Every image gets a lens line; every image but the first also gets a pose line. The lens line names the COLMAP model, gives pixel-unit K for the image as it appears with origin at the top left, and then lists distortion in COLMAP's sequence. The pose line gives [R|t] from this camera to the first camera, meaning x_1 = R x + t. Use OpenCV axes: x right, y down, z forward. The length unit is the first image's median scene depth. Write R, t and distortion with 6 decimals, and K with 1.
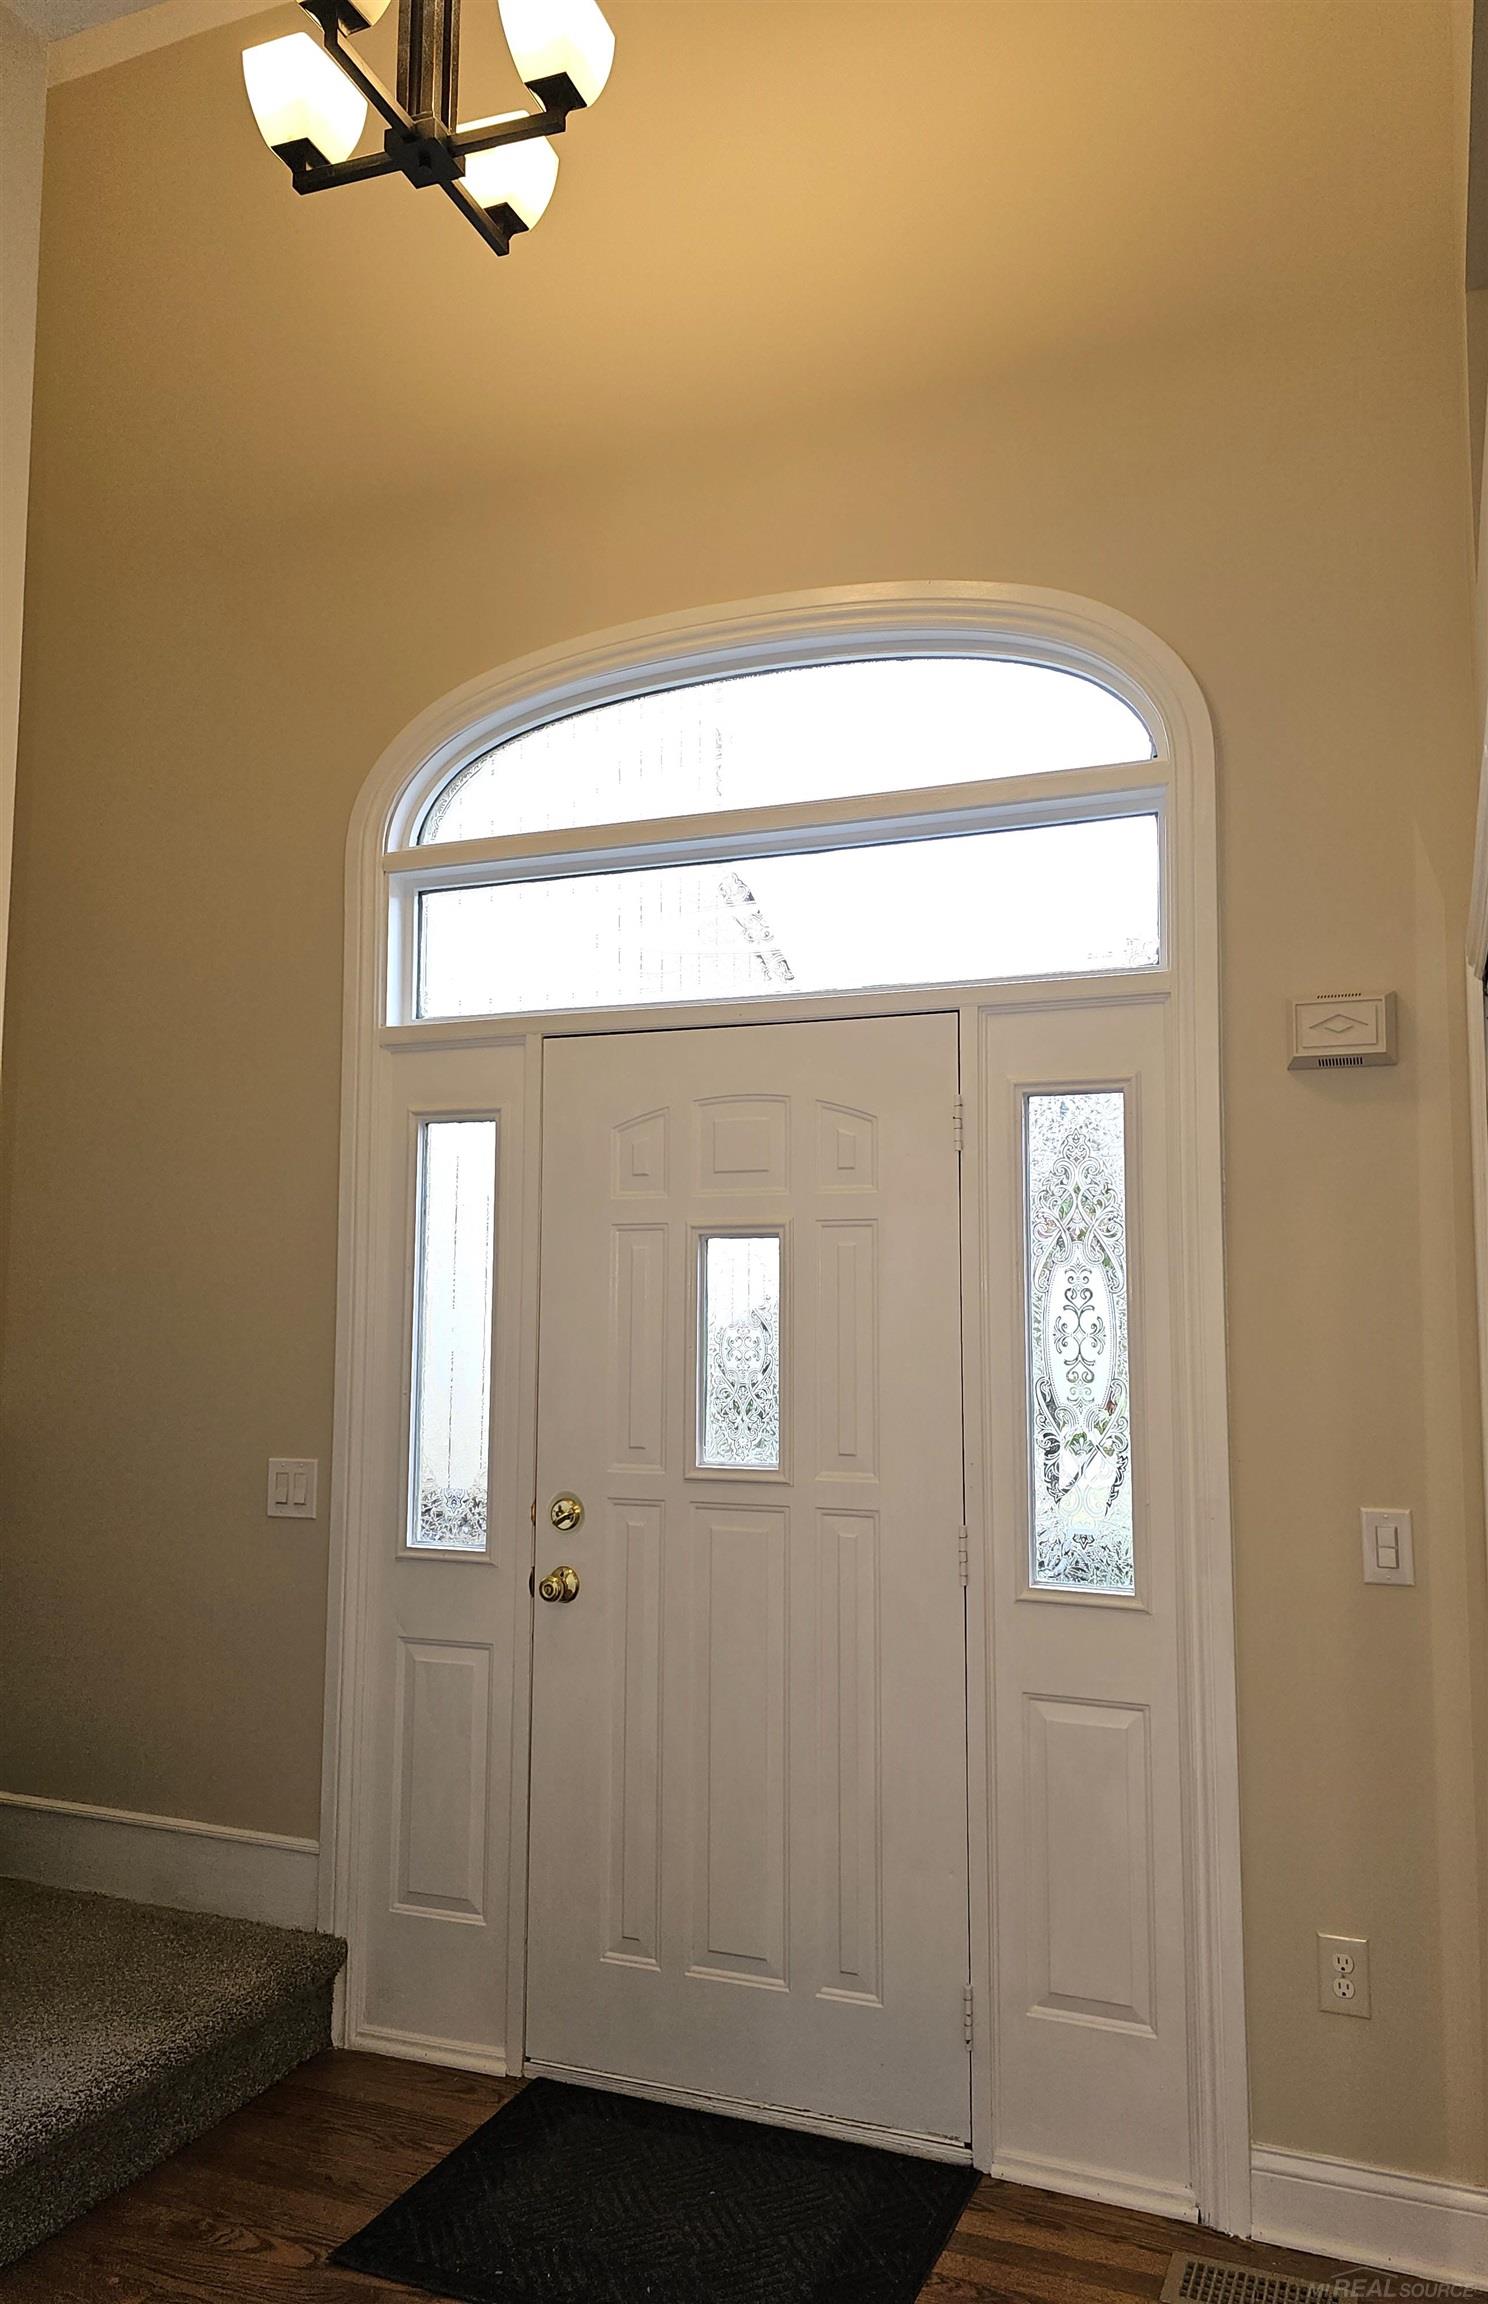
lens RADIAL K [[1499.2, 0, 865.6], [0, 1499.2, 1157.5], [0, 0, 1]] dist [0.076131, -0.074800]
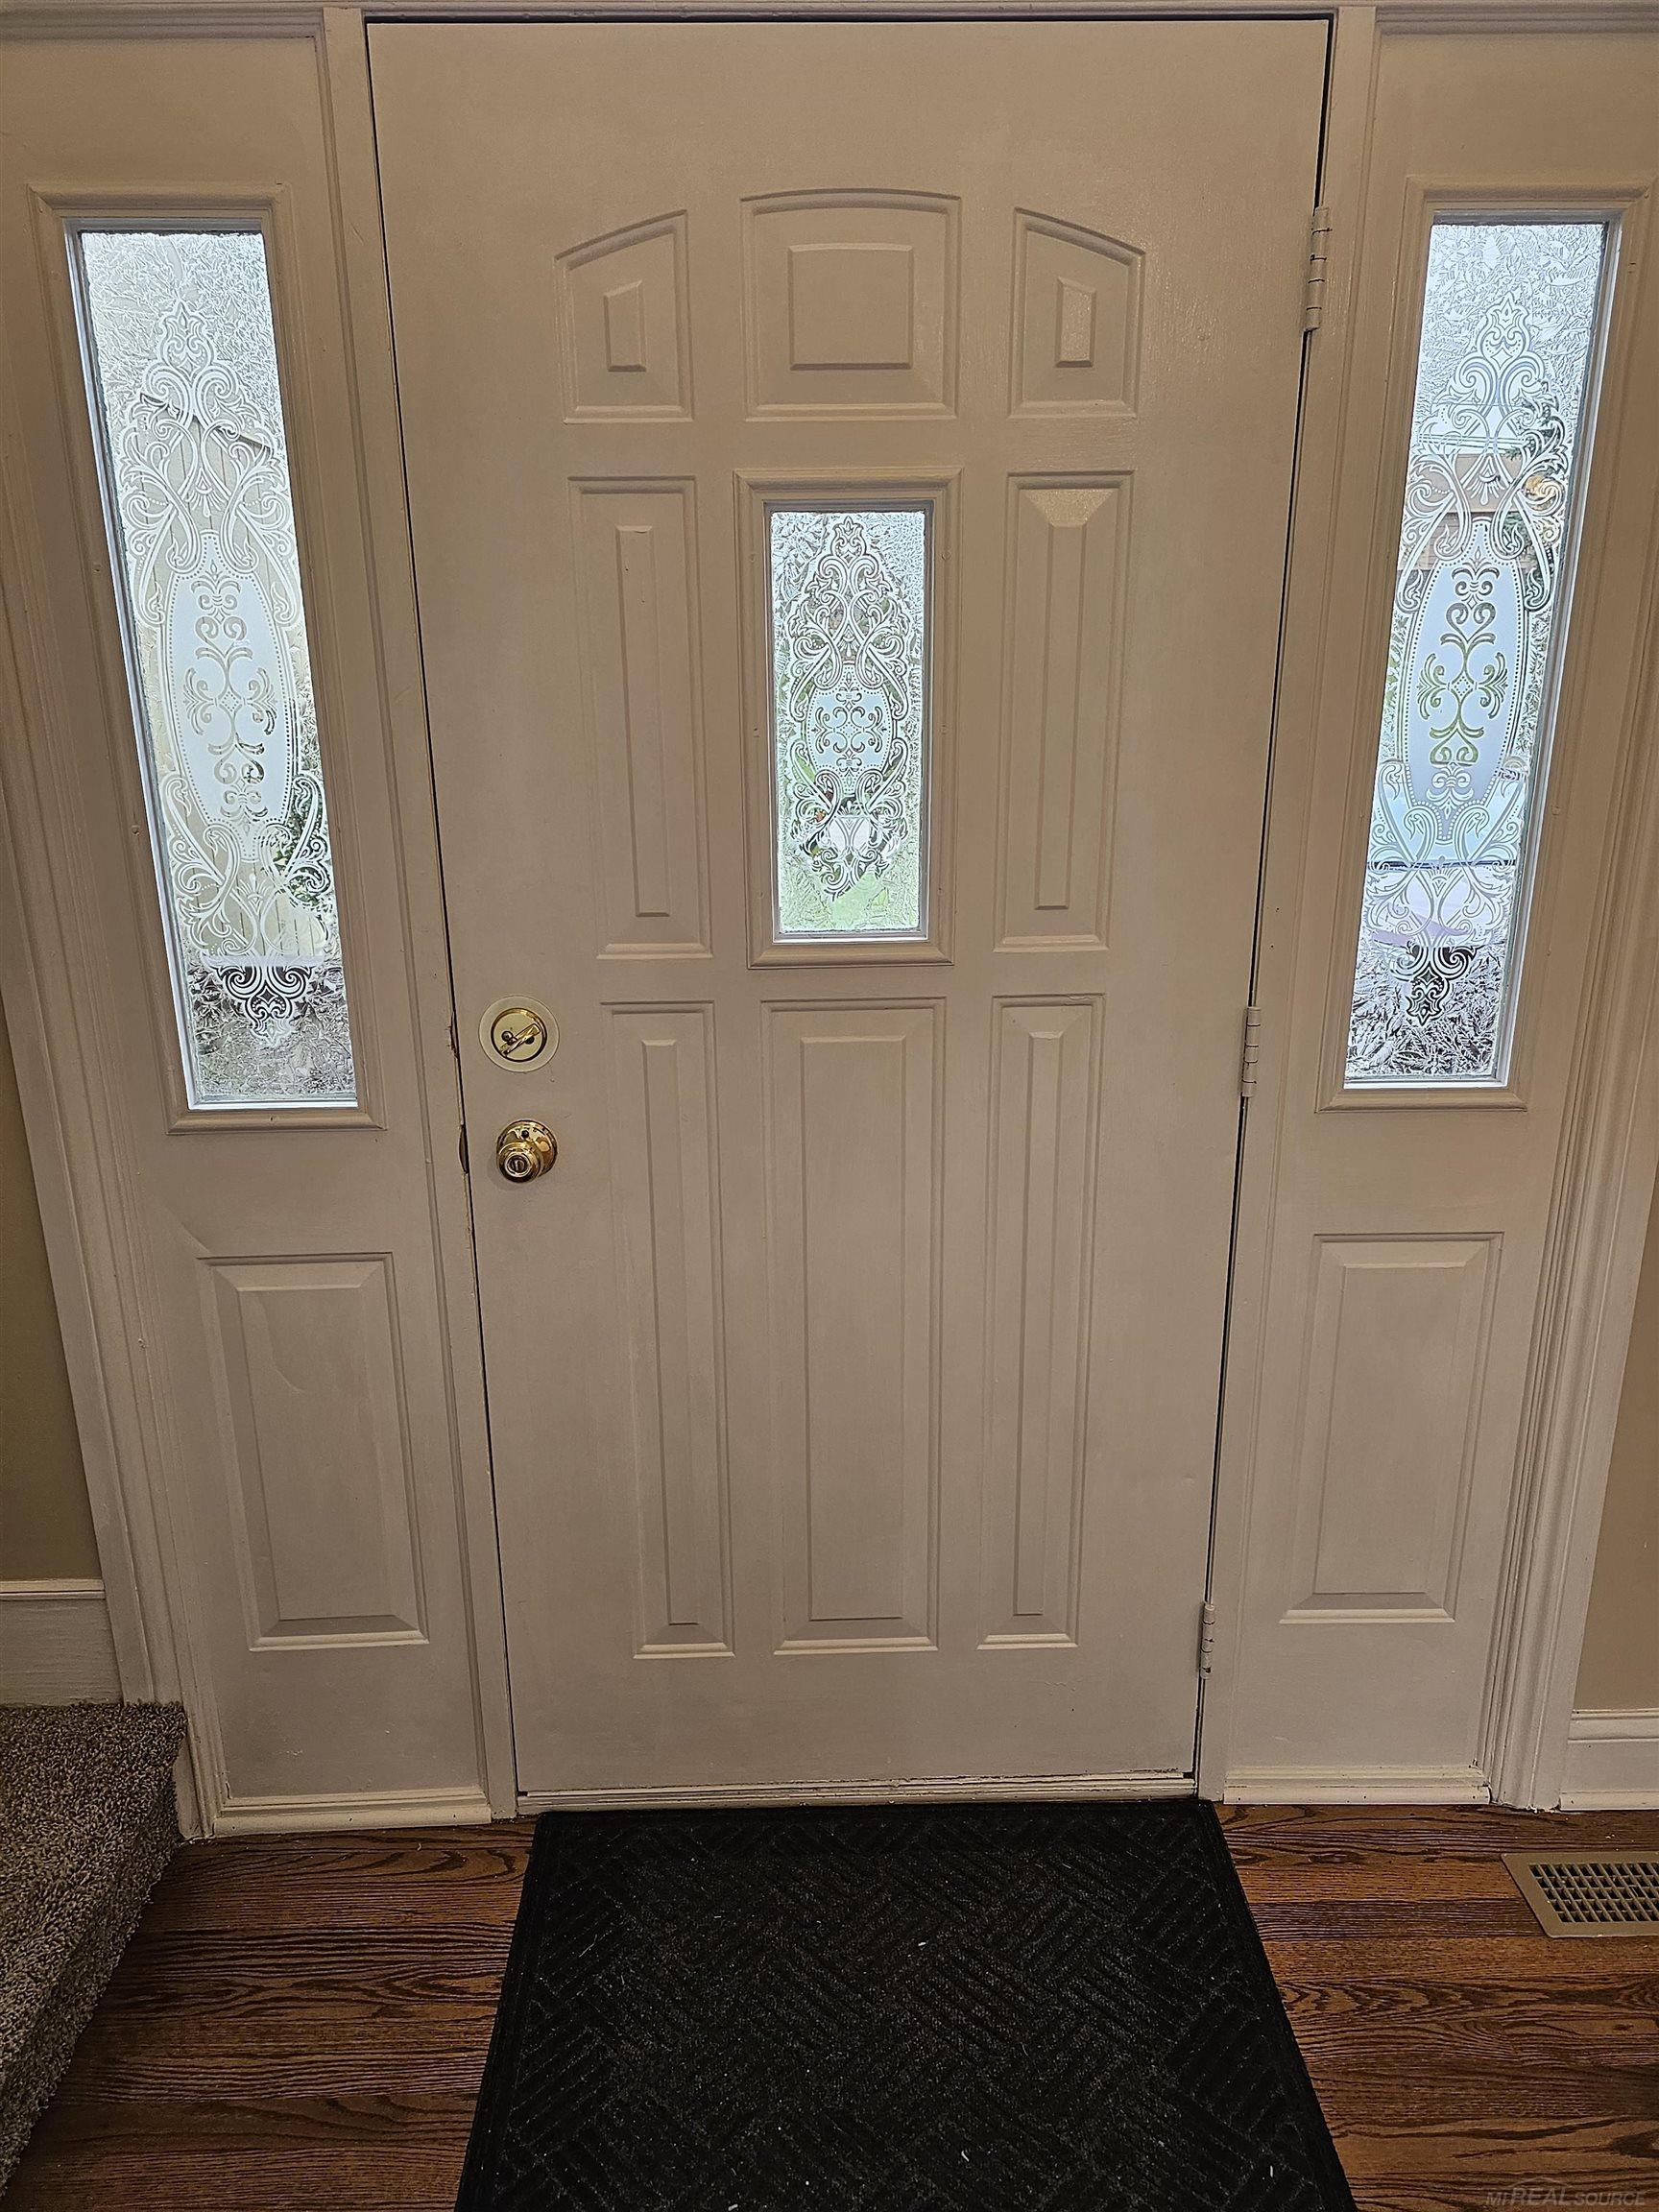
lens RADIAL K [[1461.2, 0, 816.3], [0, 1461.2, 1110.5], [0, 0, 1]] dist [0.068679, -0.069449]
pose [[0.930530, -0.113220, 0.348275, -0.302652], [-0.022238, 0.931785, 0.362328, 0.063835], [-0.365541, -0.344902, 0.864536, 0.496086]]
